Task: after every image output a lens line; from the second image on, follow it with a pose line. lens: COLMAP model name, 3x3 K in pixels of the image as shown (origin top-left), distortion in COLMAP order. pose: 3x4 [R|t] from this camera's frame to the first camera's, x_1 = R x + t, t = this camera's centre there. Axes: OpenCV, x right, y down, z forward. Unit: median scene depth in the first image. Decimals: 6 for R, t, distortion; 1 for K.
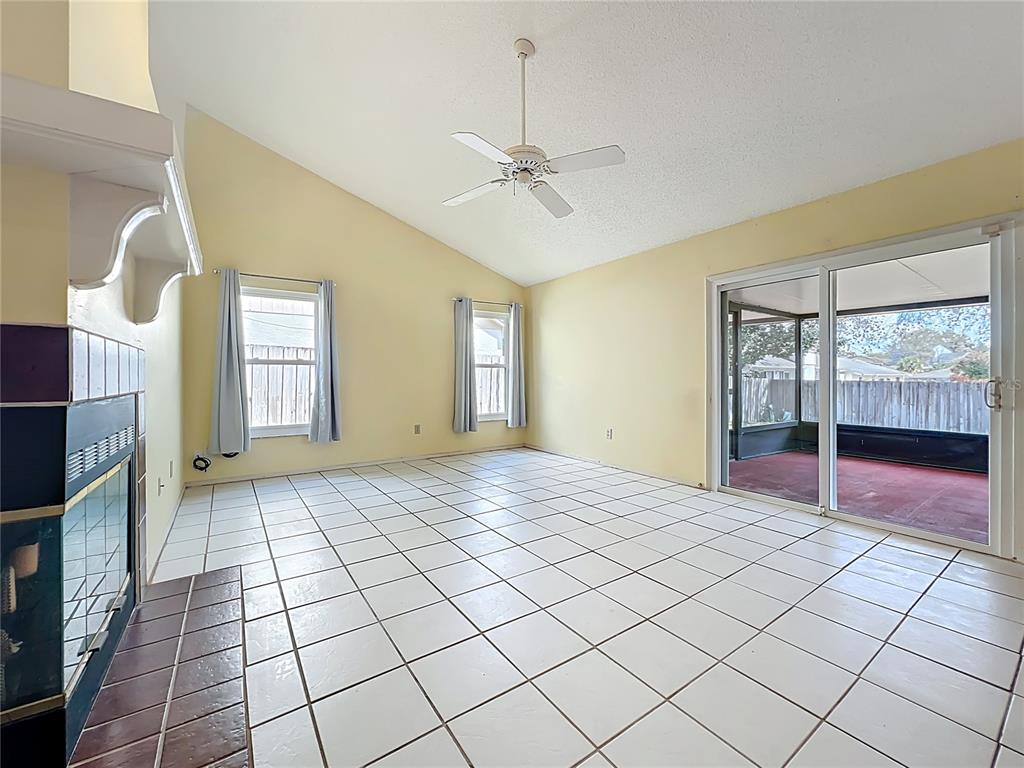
lens RADIAL K [[414.6, 0, 511.7], [0, 414.6, 376.1], [0, 0, 1]] dist [-0.002059, -0.000293]
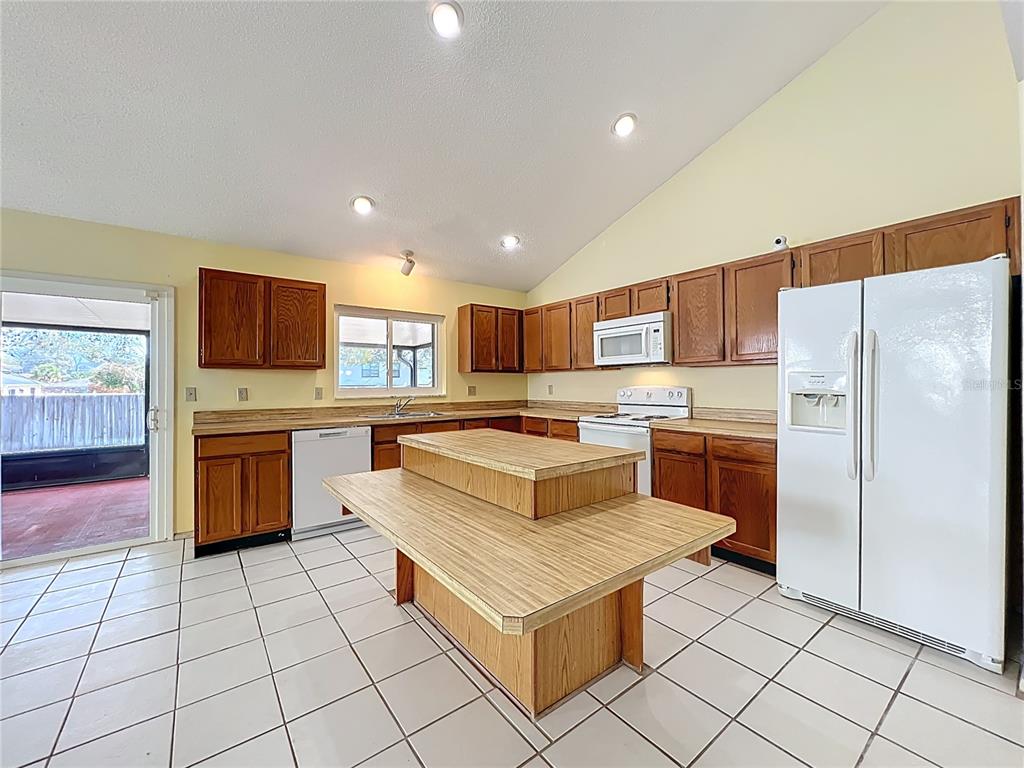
lens RADIAL K [[410.1, 0, 511.6], [0, 410.1, 381.9], [0, 0, 1]] dist [-0.006461, 0.000152]
pose [[-0.050919, 0.005724, 0.998686, -0.082571], [-0.000031, 0.999984, -0.005733, -0.030421], [-0.998703, -0.000323, -0.050918, -0.032126]]
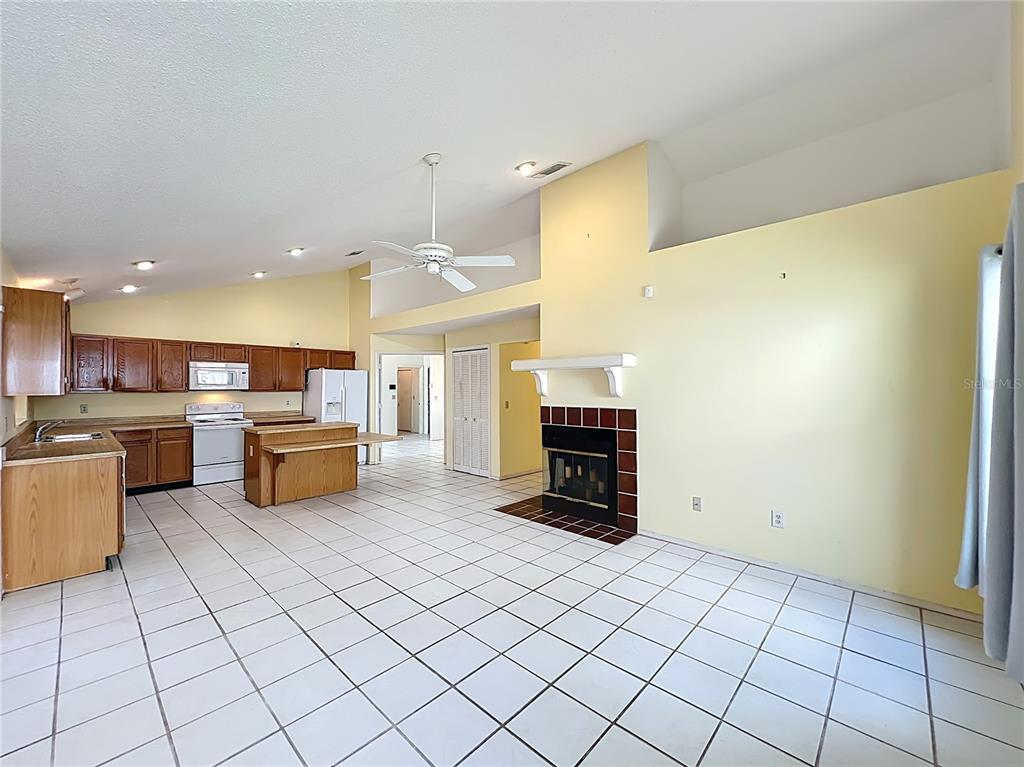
lens RADIAL K [[418.6, 0, 506.2], [0, 418.6, 383.6], [0, 0, 1]] dist [0.000762, -0.000108]
pose [[-0.978602, 0.002482, -0.205747, 0.028762], [0.005759, 0.999866, -0.015334, -0.056471], [0.205681, -0.016191, -0.978485, 1.015743]]
